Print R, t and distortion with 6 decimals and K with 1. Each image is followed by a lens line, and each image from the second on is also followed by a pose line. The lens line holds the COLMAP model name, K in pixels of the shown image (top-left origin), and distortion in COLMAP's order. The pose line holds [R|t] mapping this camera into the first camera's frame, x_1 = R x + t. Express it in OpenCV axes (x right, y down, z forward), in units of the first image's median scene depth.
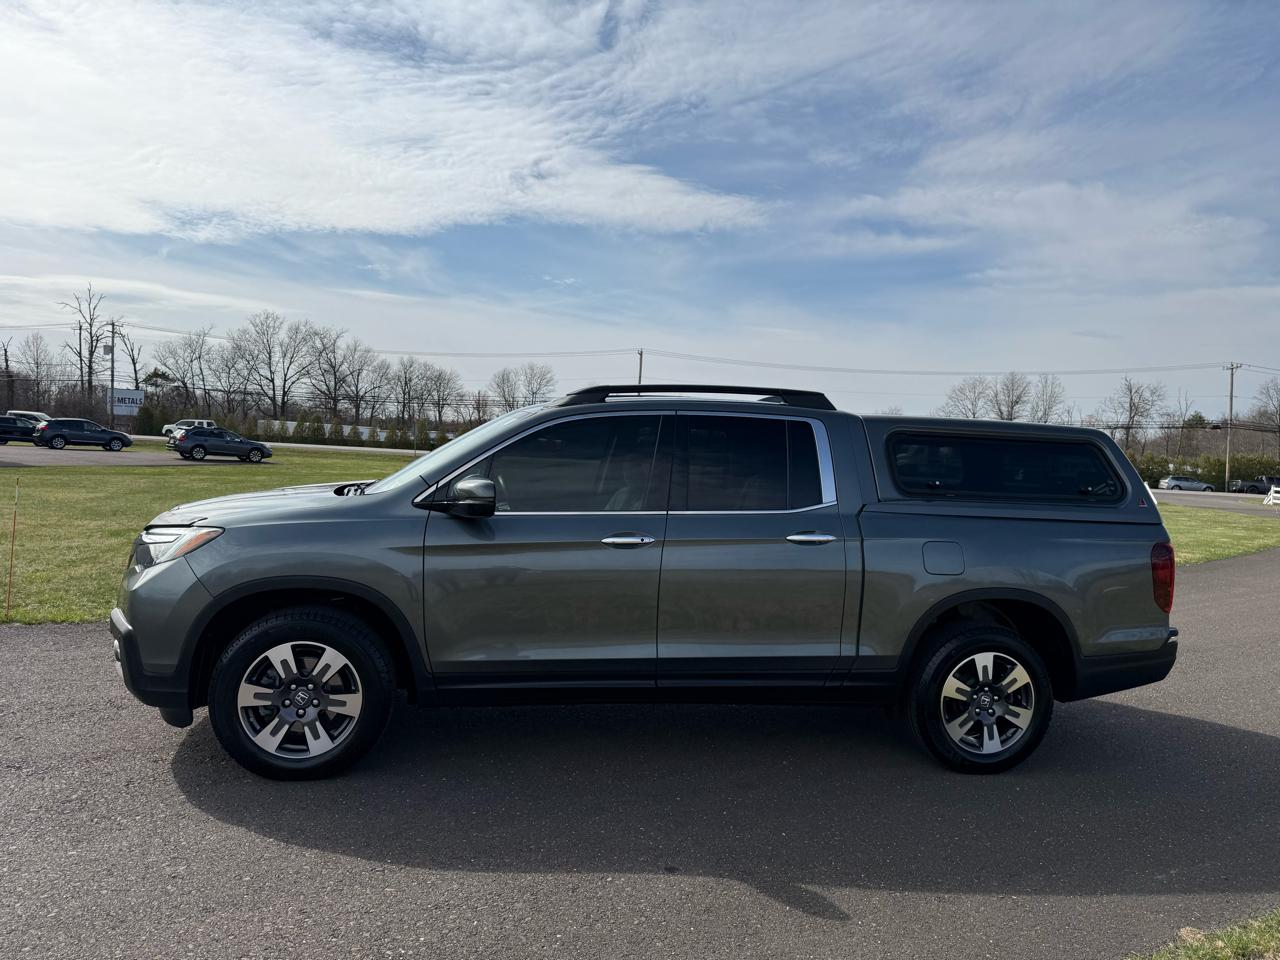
lens RADIAL K [[904.0, 0, 650.3], [0, 904.0, 515.3], [0, 0, 1]] dist [0.037056, -0.044539]
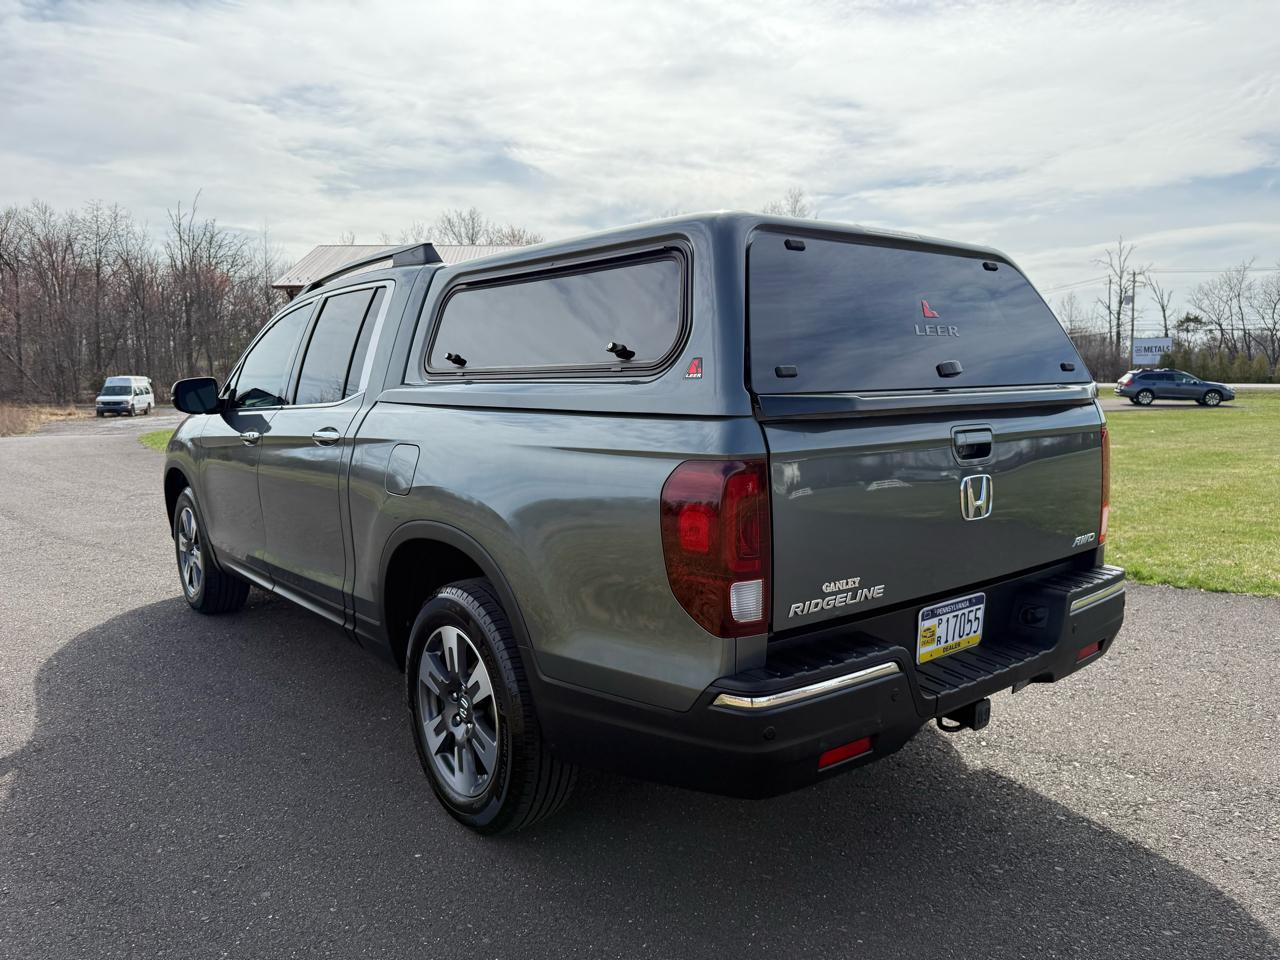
lens RADIAL K [[904.0, 0, 637.3], [0, 904.0, 485.6], [0, 0, 1]] dist [0.037056, -0.044539]
pose [[0.468978, 0.048361, -0.881885, 0.957656], [-0.030538, 0.998791, 0.038532, 0.028653], [0.882682, 0.008860, 0.469888, 0.817050]]
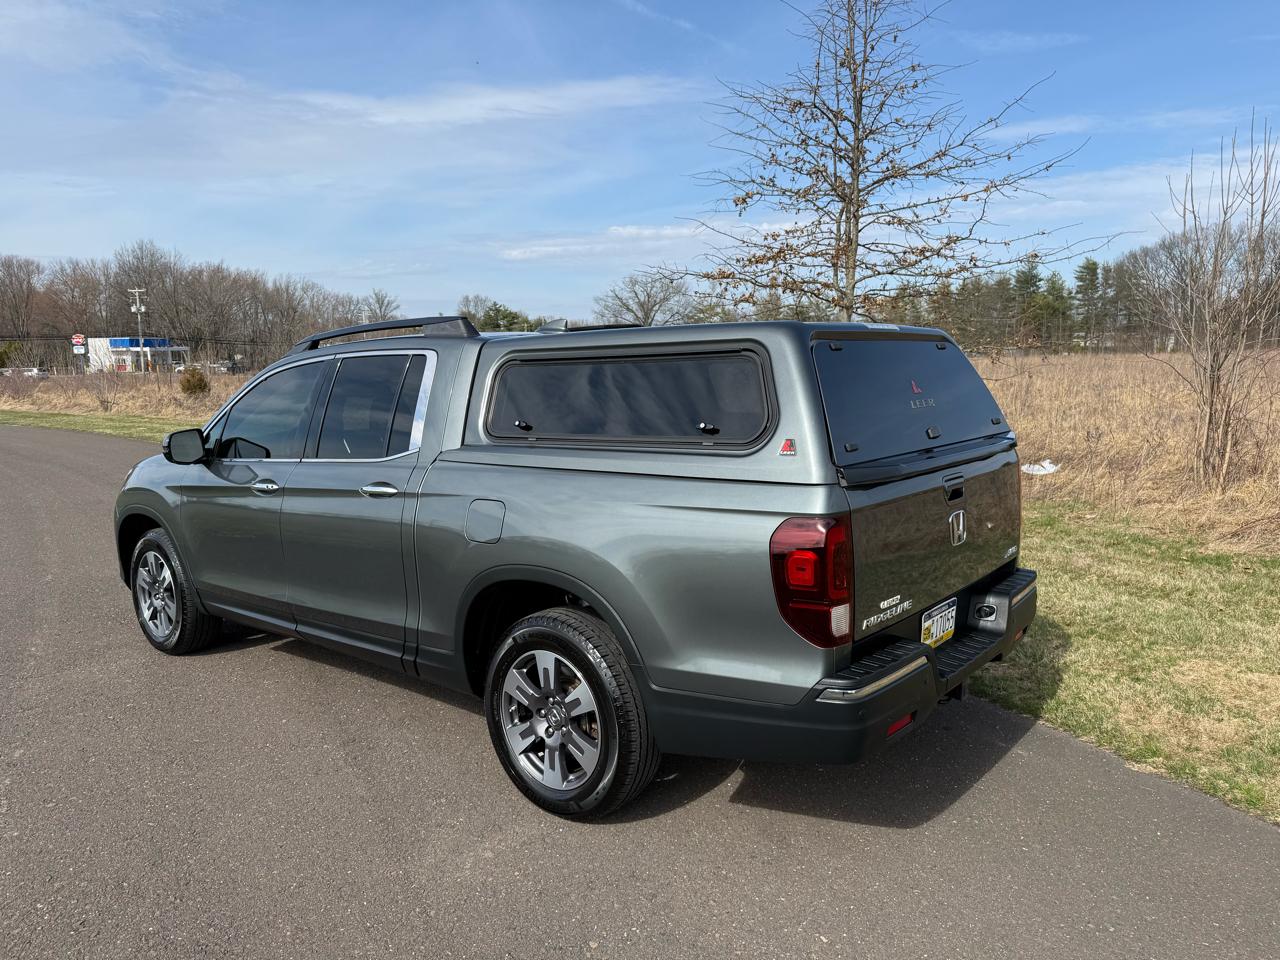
lens RADIAL K [[904.0, 0, 636.9], [0, 904.0, 491.3], [0, 0, 1]] dist [0.037056, -0.044539]
pose [[0.634870, 0.031470, -0.771977, 0.972736], [0.001345, 0.999124, 0.041836, -0.009307], [0.772617, -0.027599, 0.634272, 0.594555]]
